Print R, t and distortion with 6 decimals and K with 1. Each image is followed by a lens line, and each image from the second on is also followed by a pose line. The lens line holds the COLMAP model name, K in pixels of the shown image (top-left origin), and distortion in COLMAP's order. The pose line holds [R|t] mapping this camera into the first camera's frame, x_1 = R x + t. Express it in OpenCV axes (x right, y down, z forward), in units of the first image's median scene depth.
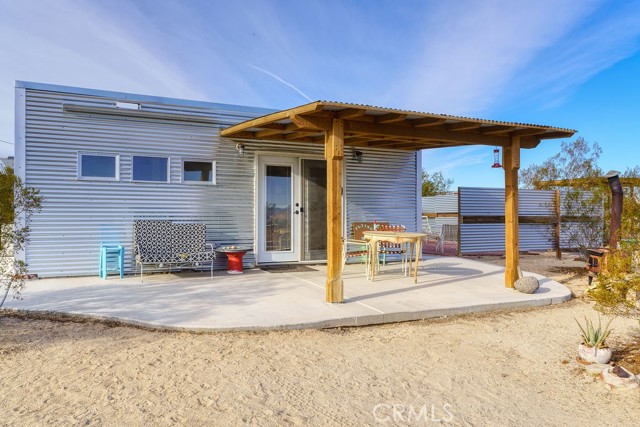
lens RADIAL K [[526.2, 0, 320.7], [0, 526.2, 213.4], [0, 0, 1]] dist [-0.003950, 0.000100]
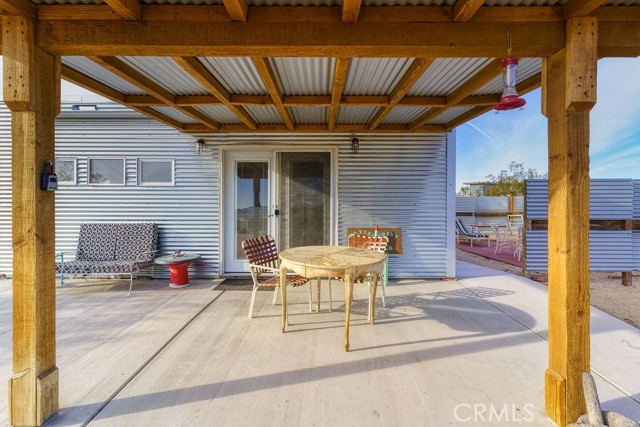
lens RADIAL K [[310.6, 0, 318.7], [0, 310.6, 213.9], [0, 0, 1]] dist [0.000327, 0.003056]
pose [[0.883240, 0.004297, -0.468901, 0.266337], [0.003632, 0.999865, 0.016005, -0.012713], [0.468906, -0.015839, 0.883106, 0.615421]]
